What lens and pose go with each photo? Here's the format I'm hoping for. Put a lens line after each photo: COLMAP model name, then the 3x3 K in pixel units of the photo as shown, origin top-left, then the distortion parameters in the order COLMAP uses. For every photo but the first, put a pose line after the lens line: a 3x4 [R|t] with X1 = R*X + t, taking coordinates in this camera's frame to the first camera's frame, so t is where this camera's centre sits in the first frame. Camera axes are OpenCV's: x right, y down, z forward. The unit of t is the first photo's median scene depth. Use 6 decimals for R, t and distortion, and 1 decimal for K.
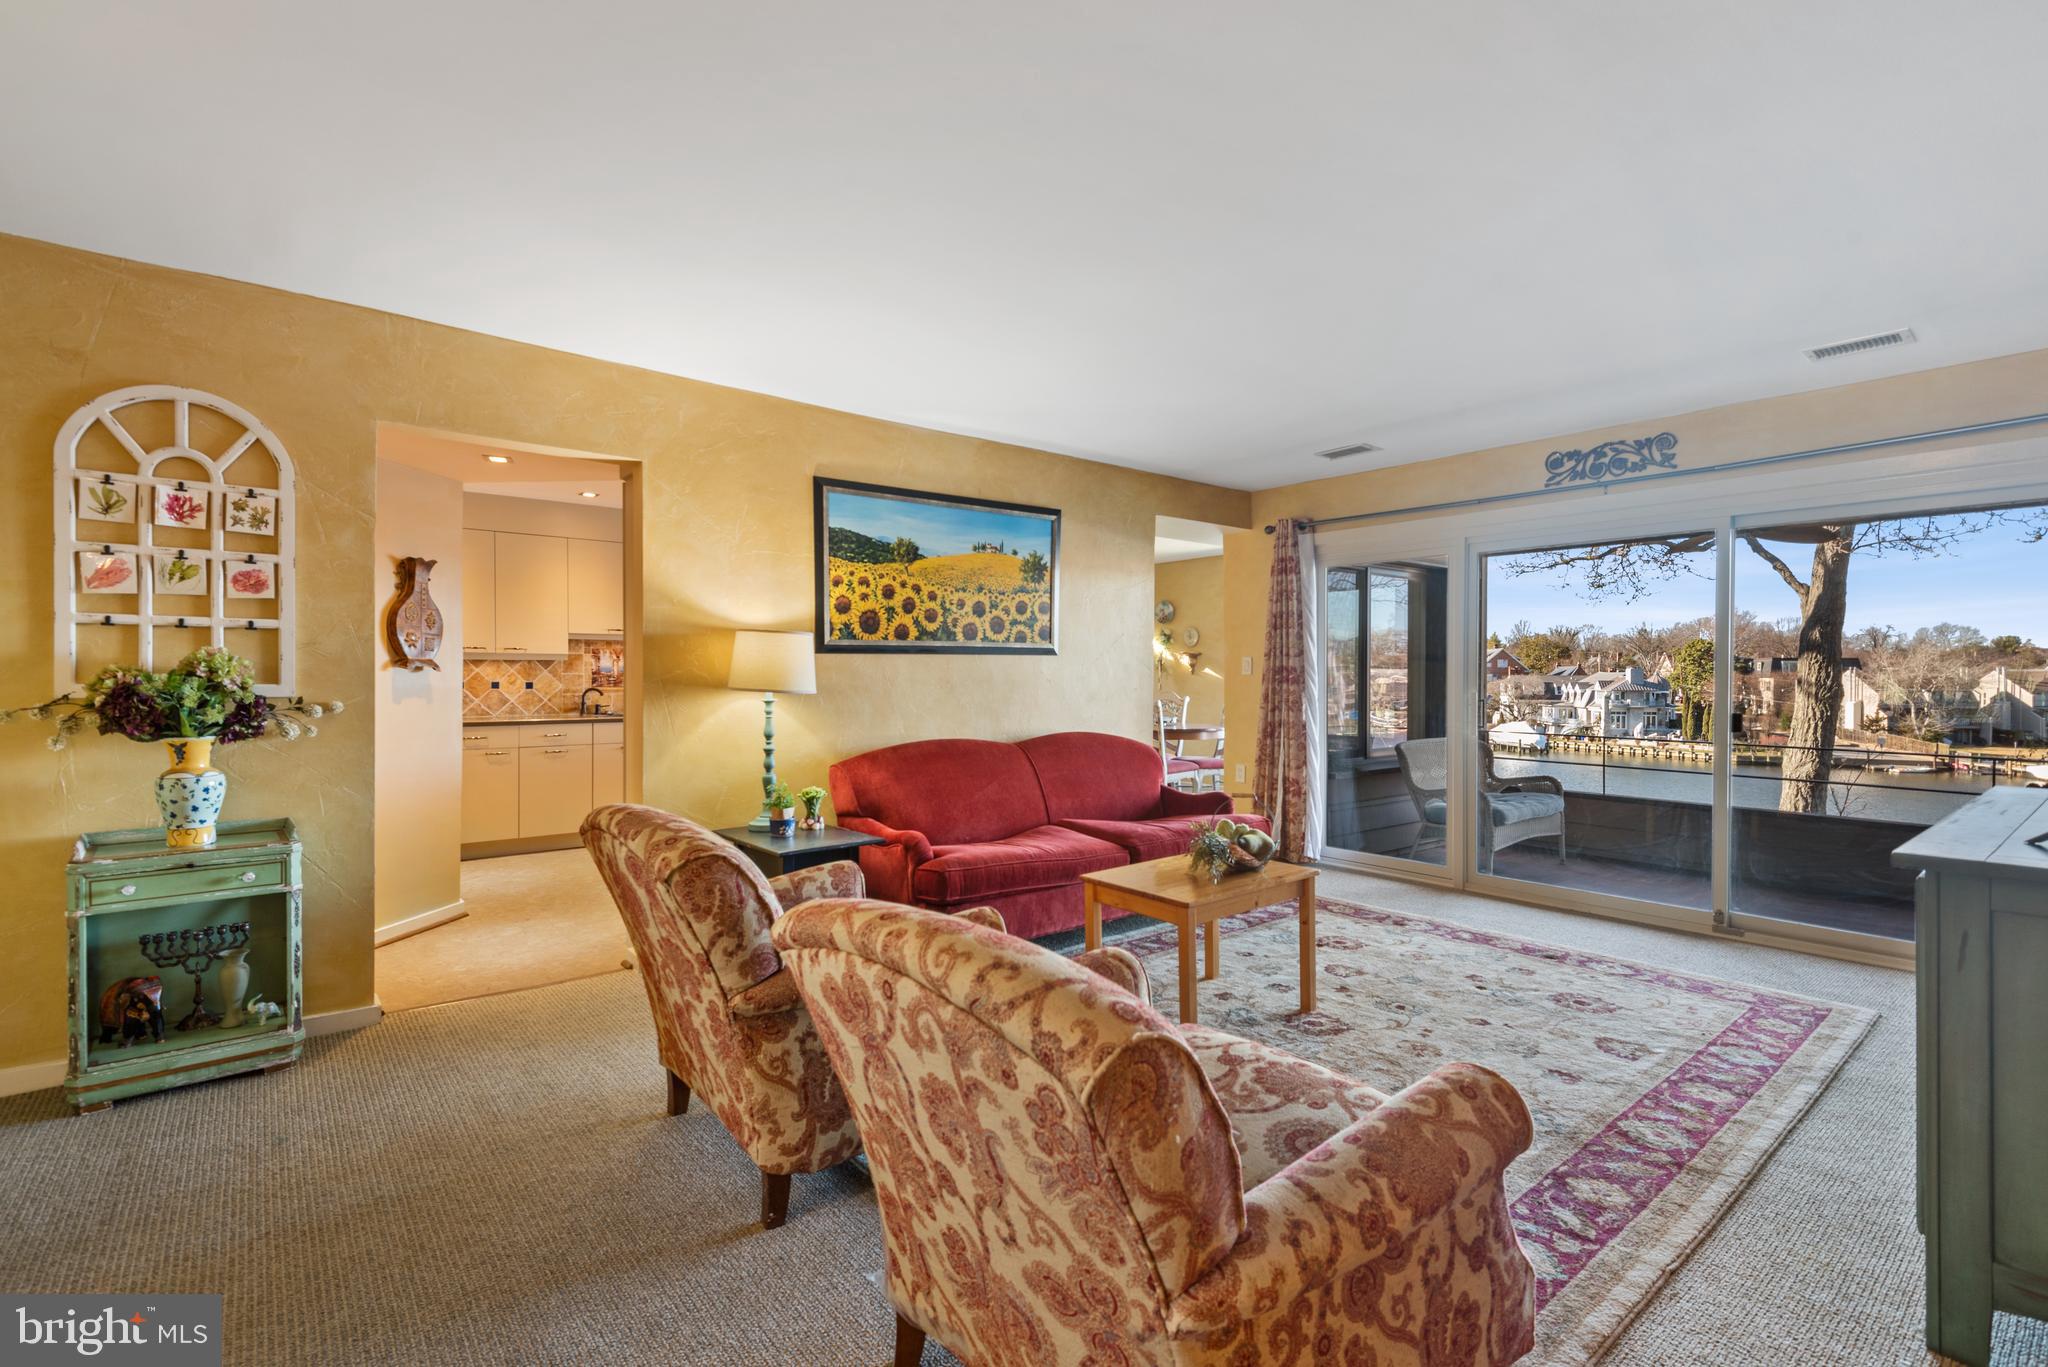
lens RADIAL K [[931.1, 0, 1026.1], [0, 931.1, 667.7], [0, 0, 1]] dist [0.037707, -0.017886]
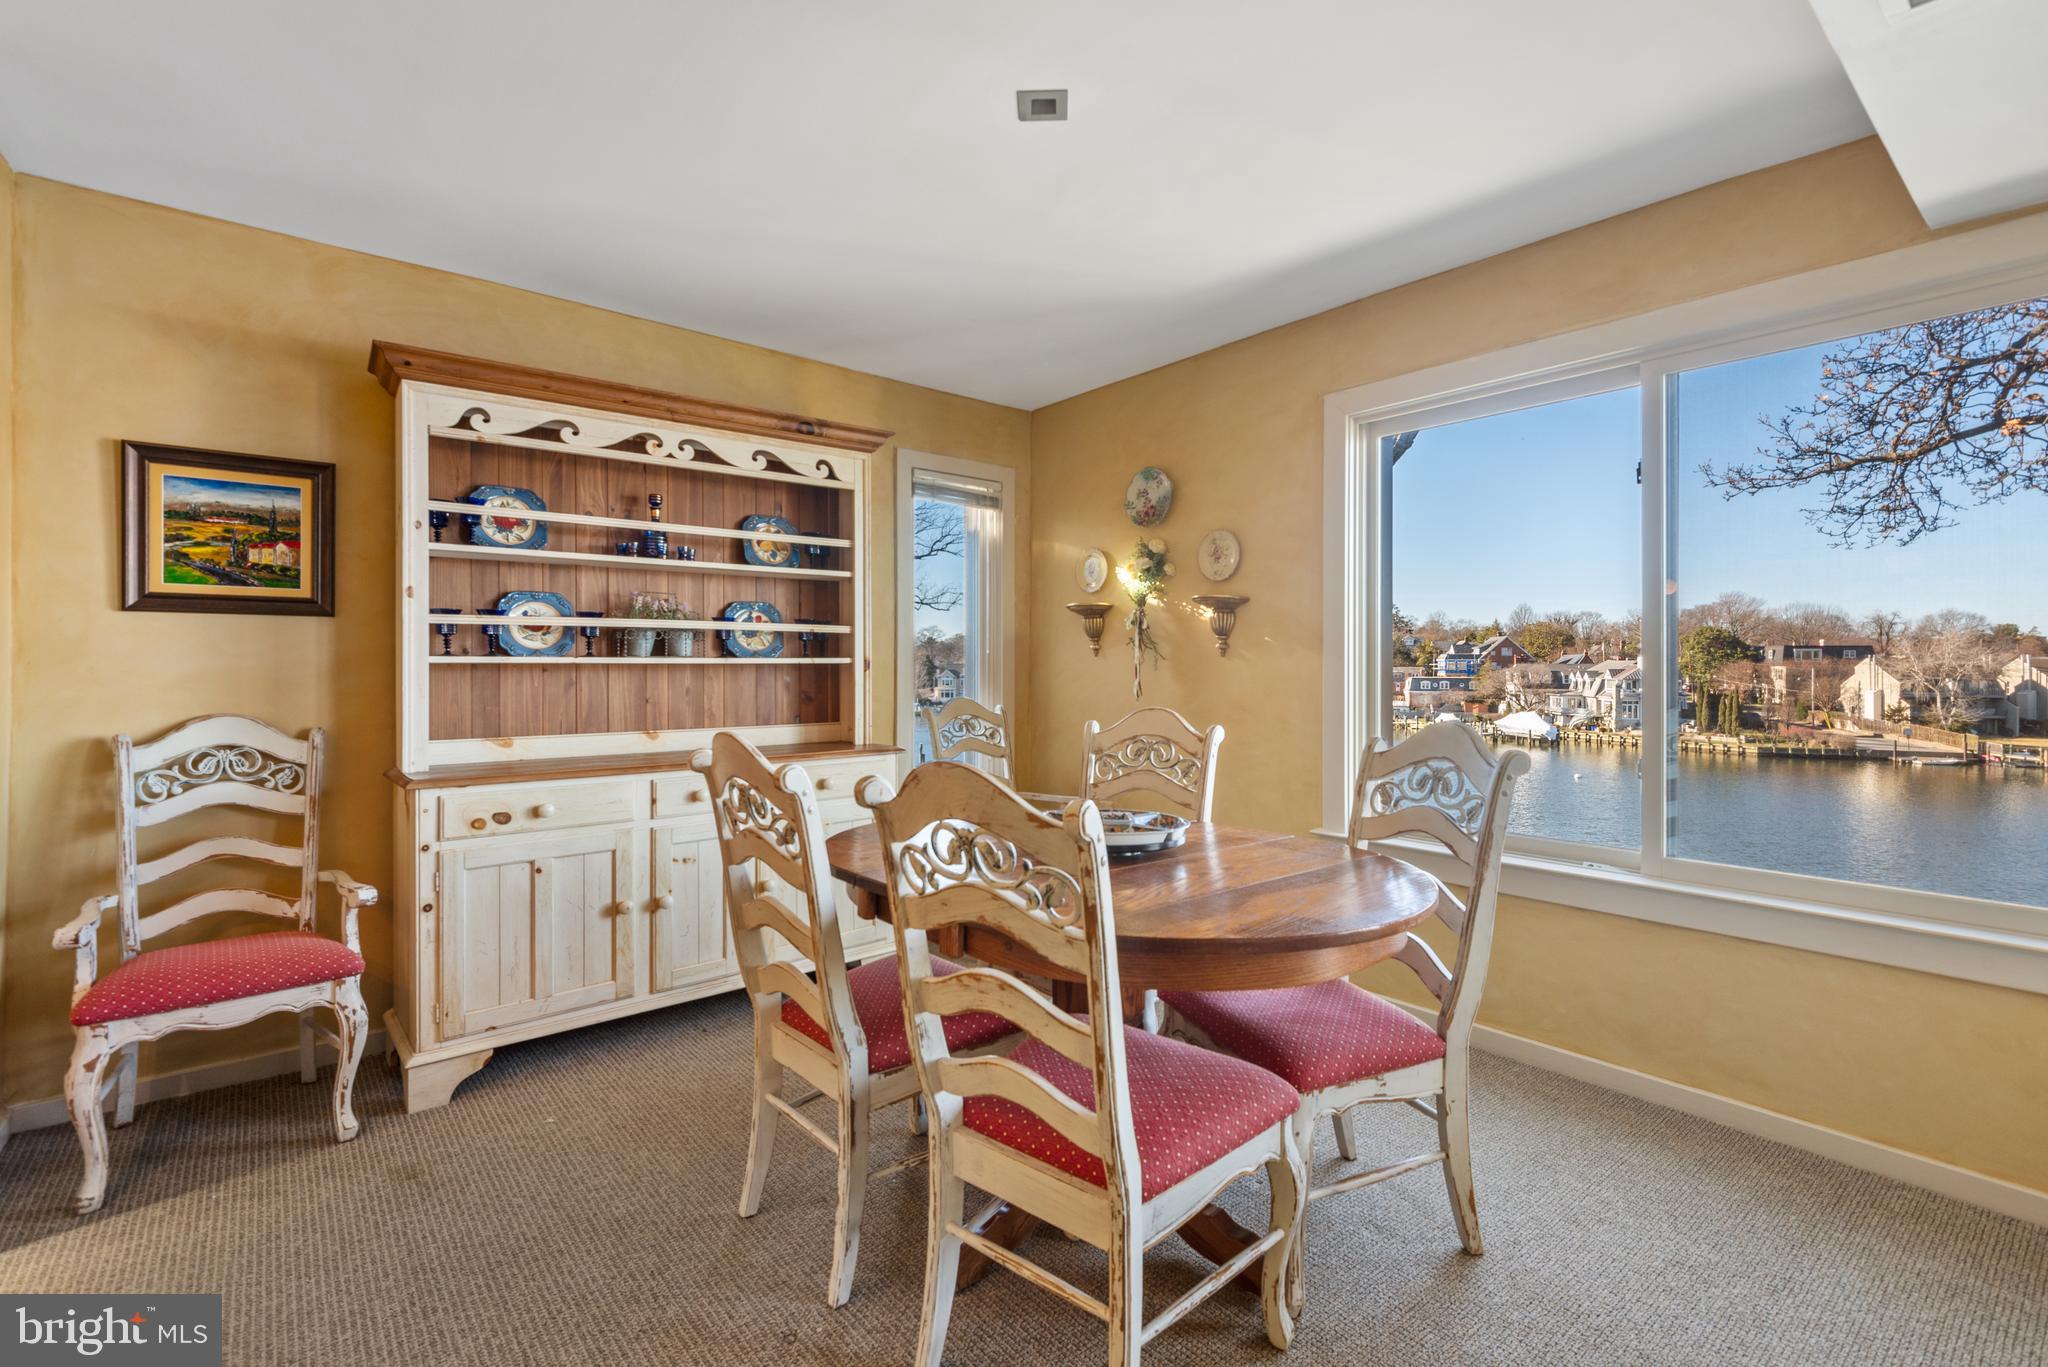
lens RADIAL K [[931.1, 0, 1026.1], [0, 931.1, 667.7], [0, 0, 1]] dist [0.037707, -0.017886]
pose [[0.999992, -0.000819, 0.003908, 0.206754], [0.000773, 0.999931, 0.011753, 0.017610], [-0.003917, -0.011750, 0.999923, 1.313352]]
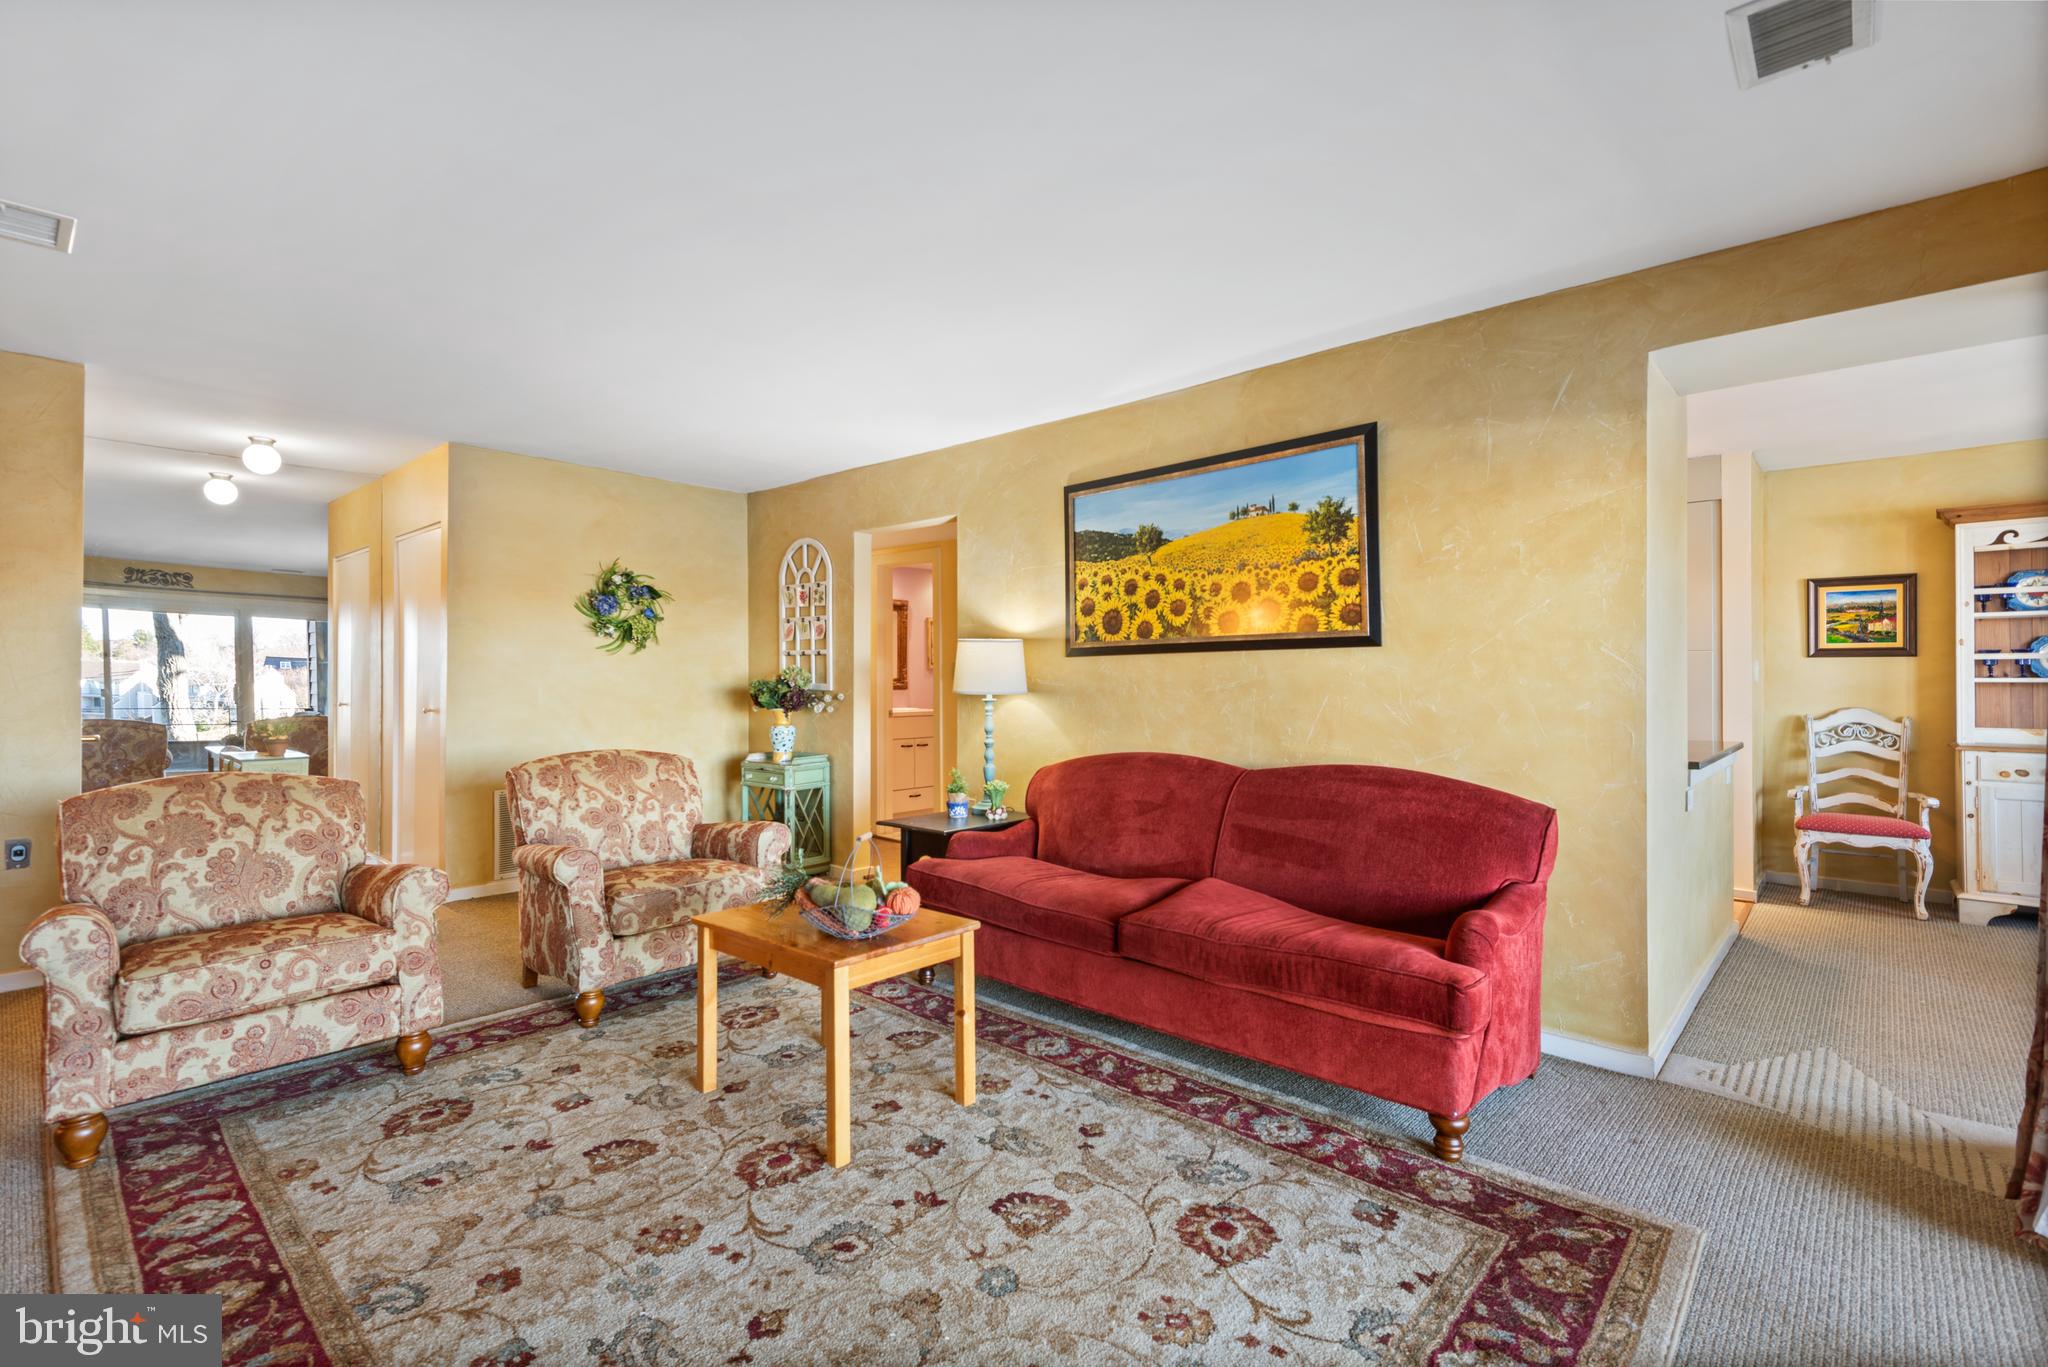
lens RADIAL K [[912.7, 0, 1029.6], [0, 912.7, 669.5], [0, 0, 1]] dist [0.003787, -0.000368]
pose [[0.143933, -0.011701, -0.989518, 0.686756], [0.009614, 0.999899, -0.010425, 0.007758], [0.989541, -0.008013, 0.144031, 0.726684]]
